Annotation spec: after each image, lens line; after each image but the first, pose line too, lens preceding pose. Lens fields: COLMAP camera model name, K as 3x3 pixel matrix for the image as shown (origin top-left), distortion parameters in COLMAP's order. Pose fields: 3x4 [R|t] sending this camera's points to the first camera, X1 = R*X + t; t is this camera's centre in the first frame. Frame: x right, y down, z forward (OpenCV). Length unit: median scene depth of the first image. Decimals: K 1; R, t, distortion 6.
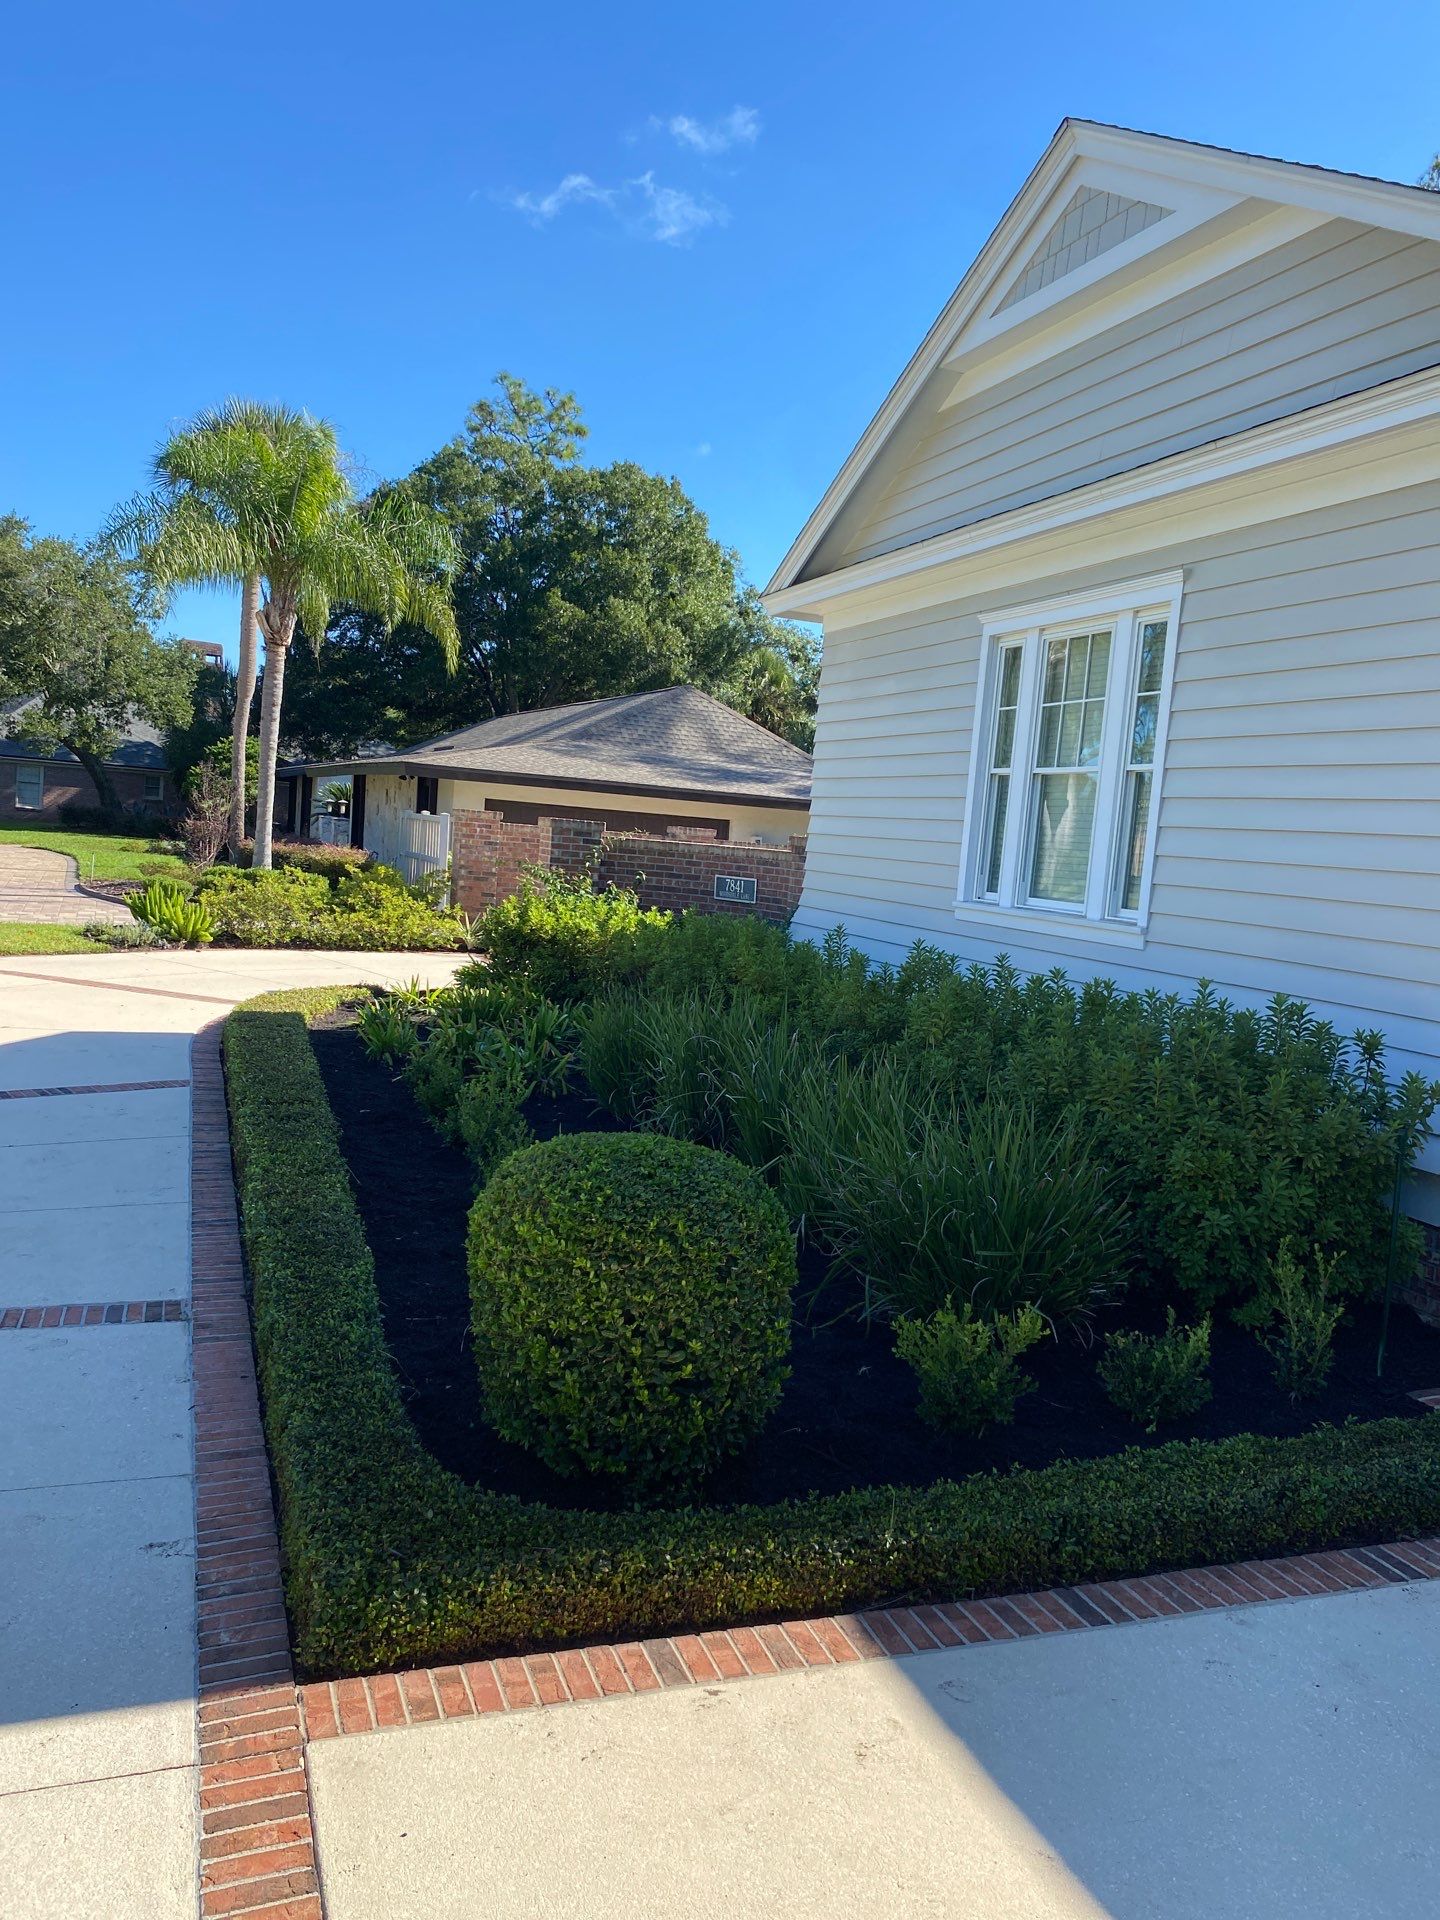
lens RADIAL K [[1427.1, 0, 764.3], [0, 1427.1, 1025.1], [0, 0, 1]] dist [0.021212, -0.023310]
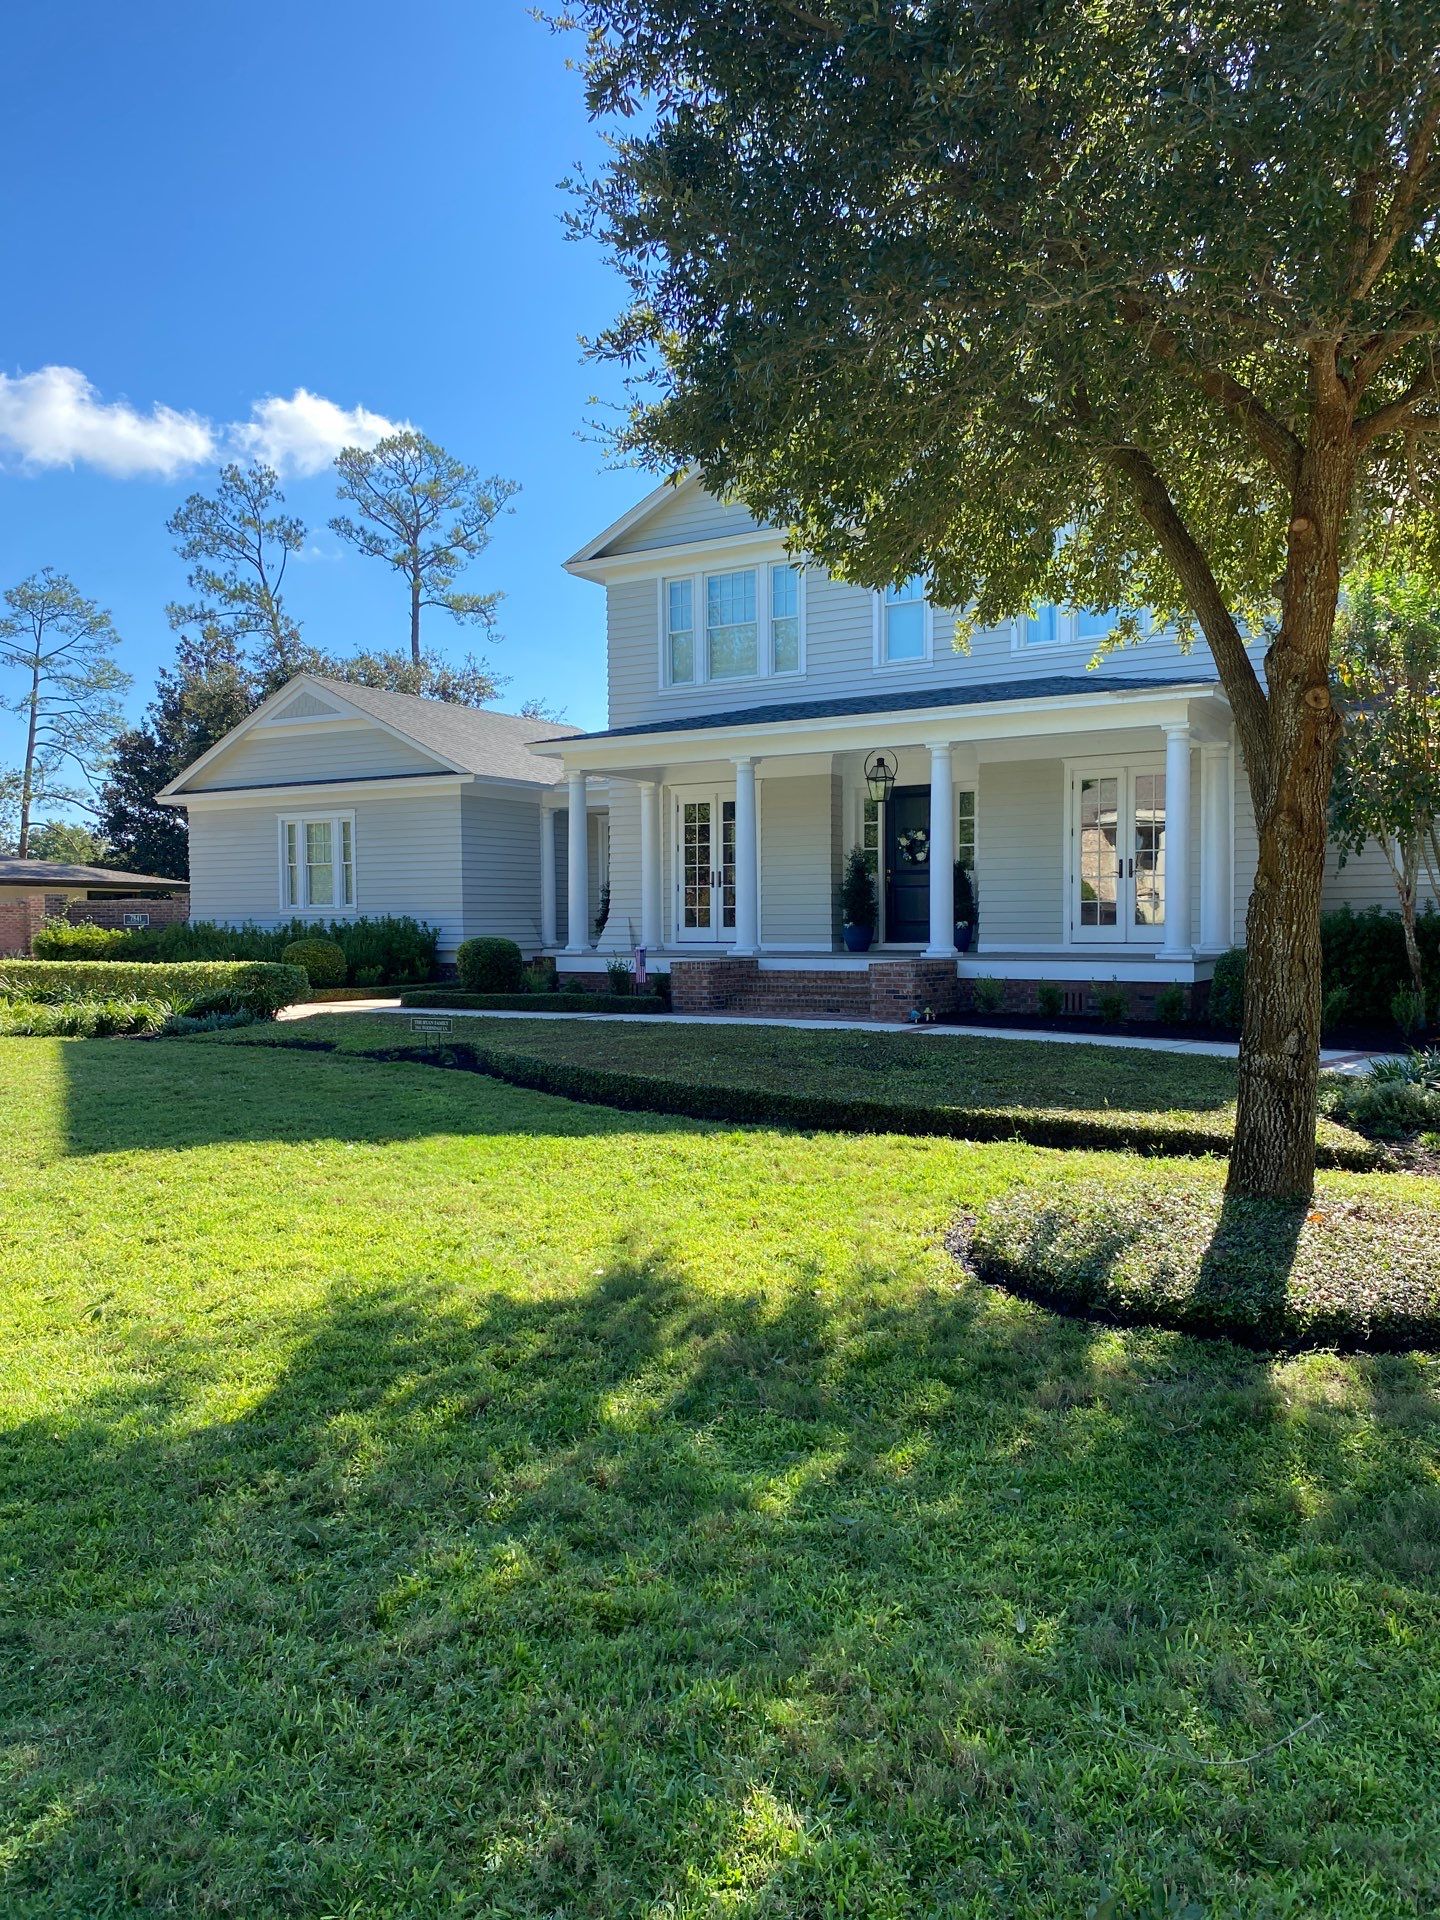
lens RADIAL K [[1414.2, 0, 689.8], [0, 1414.2, 977.2], [0, 0, 1]] dist [0.021531, -0.013972]
pose [[0.798352, -0.108734, 0.592293, -0.172067], [0.147006, 0.988996, -0.016589, 0.041269], [-0.583972, 0.100314, 0.805552, -0.336307]]
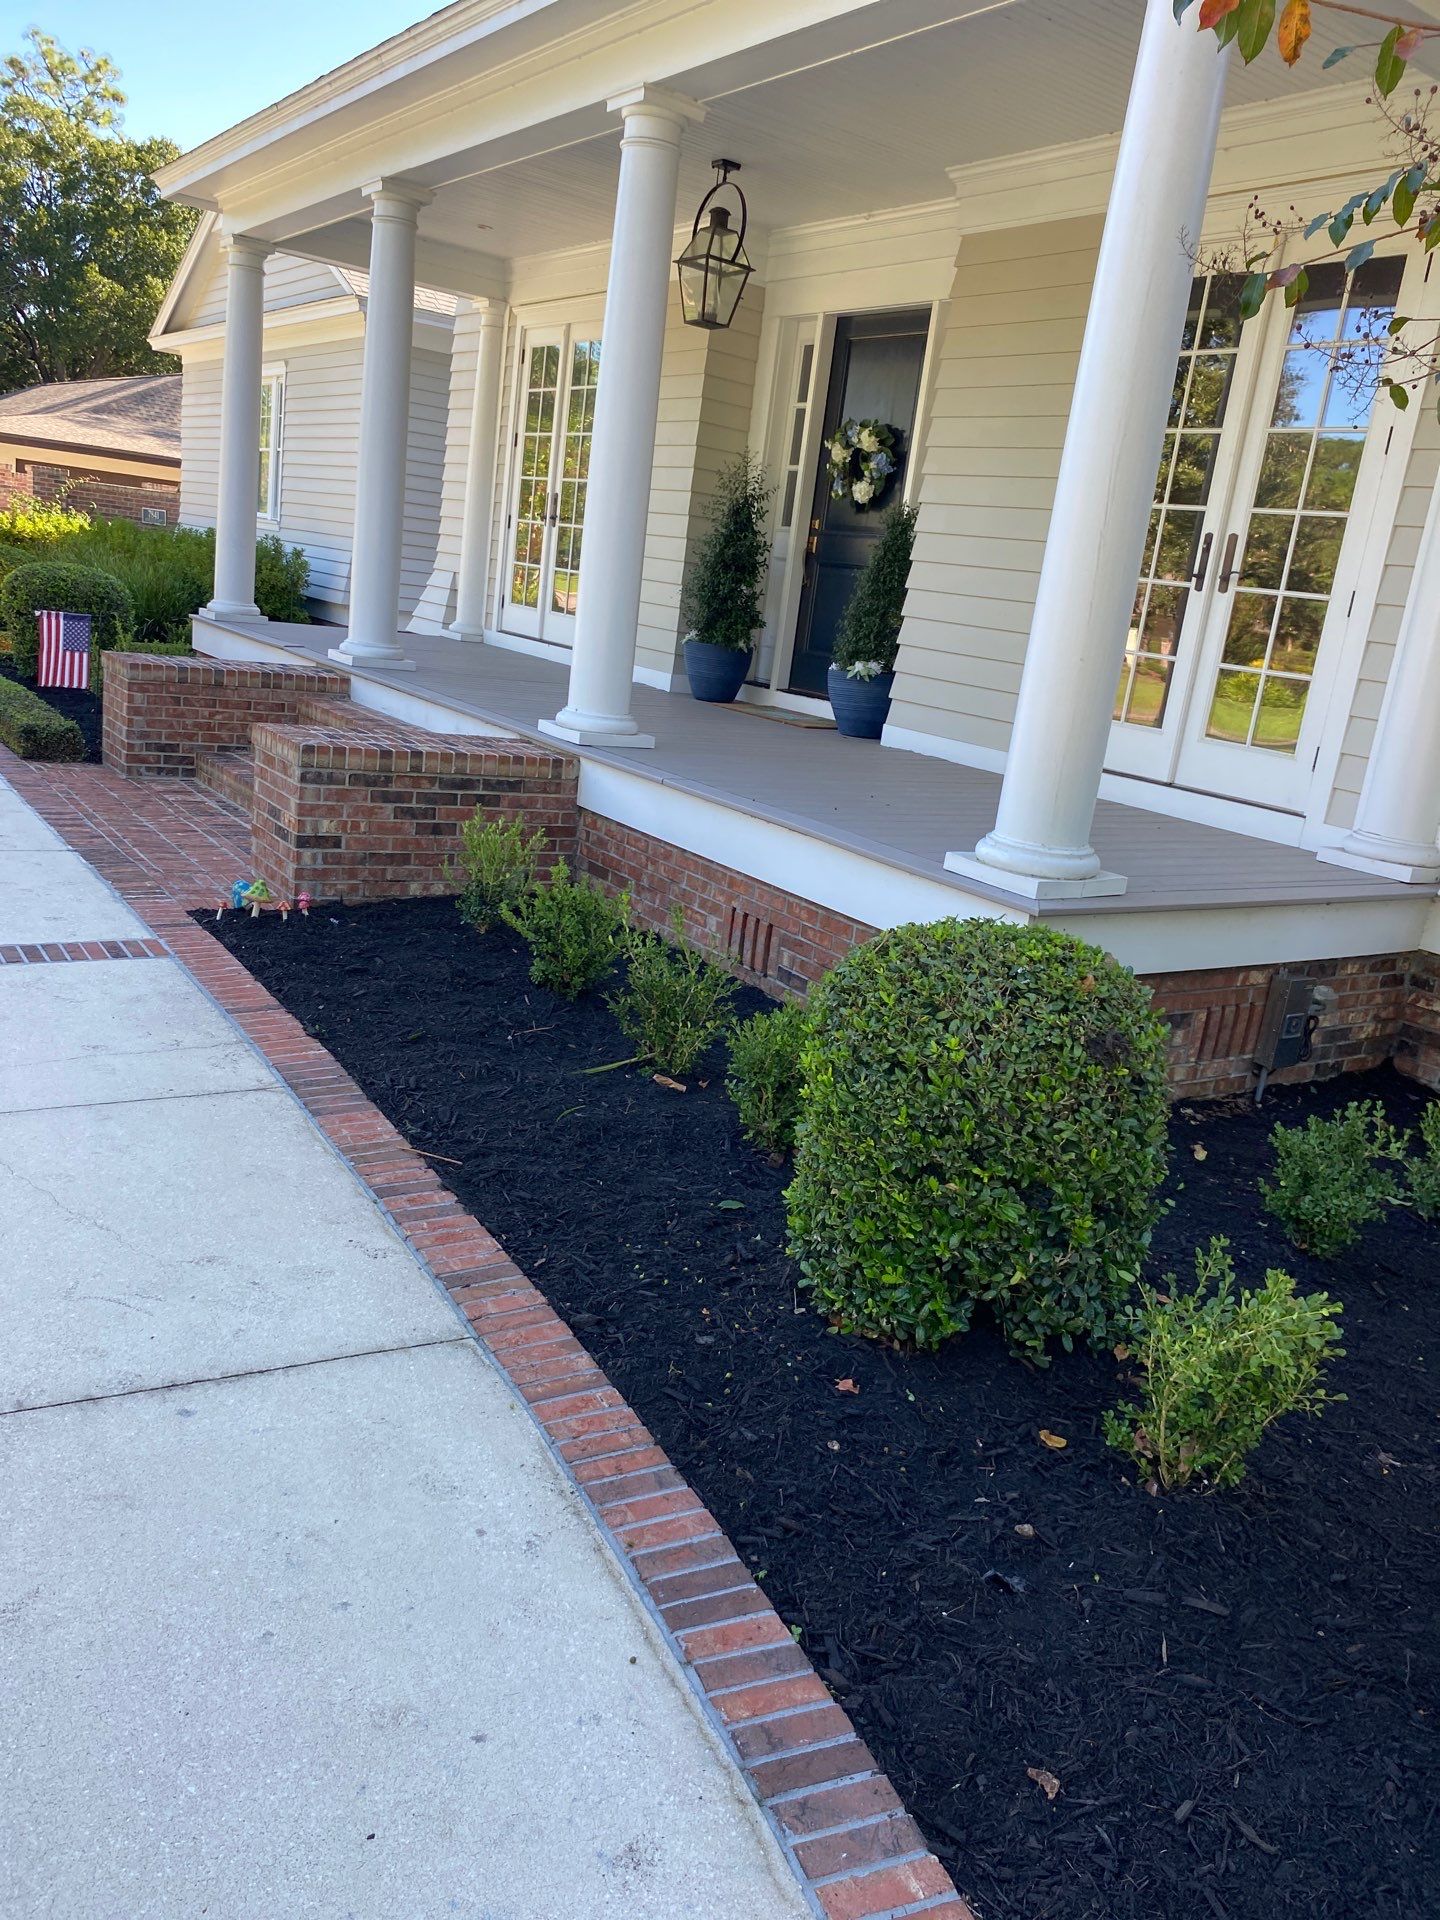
lens RADIAL K [[1427.1, 0, 739.9], [0, 1427.1, 960.5], [0, 0, 1]] dist [0.021212, -0.023310]
pose [[0.972908, -0.023160, 0.230032, 0.065537], [-0.012915, 0.987971, 0.154098, 0.039666], [-0.230834, -0.152894, 0.960905, -0.224074]]
